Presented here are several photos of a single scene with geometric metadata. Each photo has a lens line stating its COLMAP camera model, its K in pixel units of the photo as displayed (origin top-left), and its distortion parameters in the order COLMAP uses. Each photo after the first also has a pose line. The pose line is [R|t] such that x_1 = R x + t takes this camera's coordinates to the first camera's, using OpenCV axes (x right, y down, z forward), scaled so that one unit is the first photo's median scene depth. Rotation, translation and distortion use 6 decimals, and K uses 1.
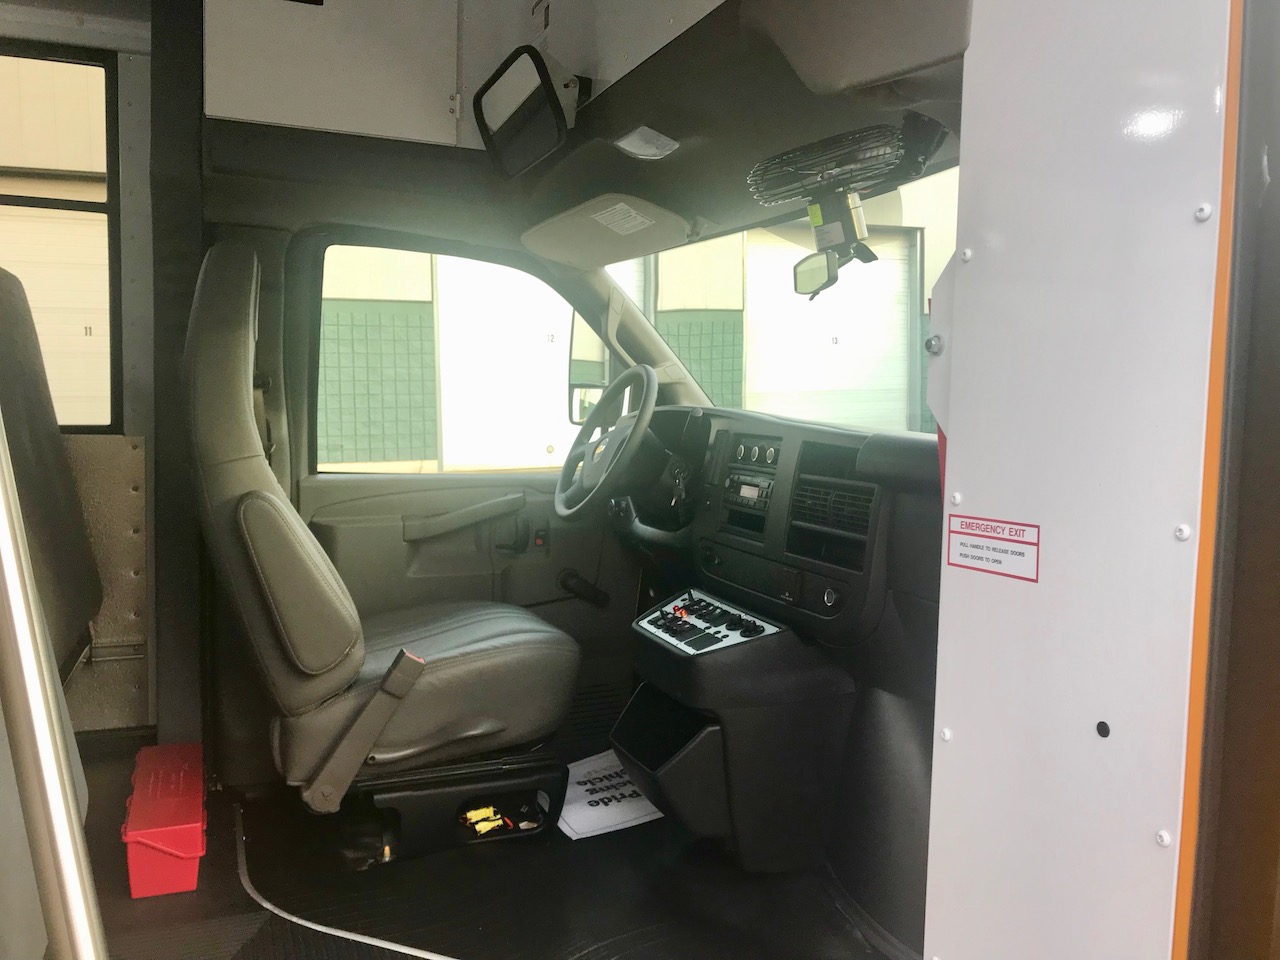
lens RADIAL K [[1048.7, 0, 635.4], [0, 1048.7, 478.9], [0, 0, 1]] dist [0.055153, -0.084091]
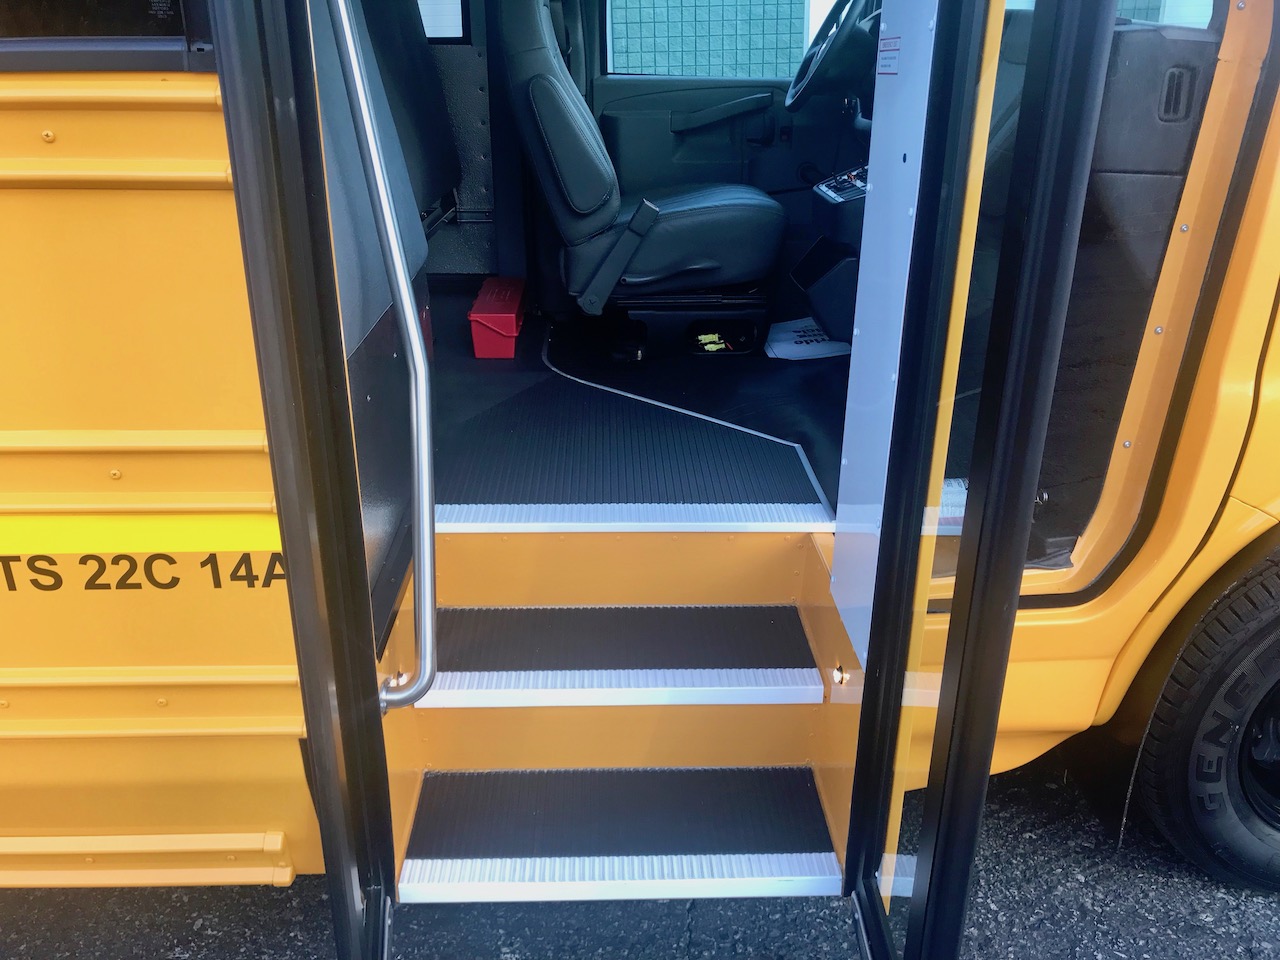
lens RADIAL K [[1048.7, 0, 638.5], [0, 1048.7, 480.4], [0, 0, 1]] dist [0.055153, -0.084091]
pose [[0.939312, 0.115625, -0.322992, 0.241862], [-0.010004, 0.950324, 0.311103, 0.077061], [0.342918, -0.288991, 0.893807, -0.313829]]
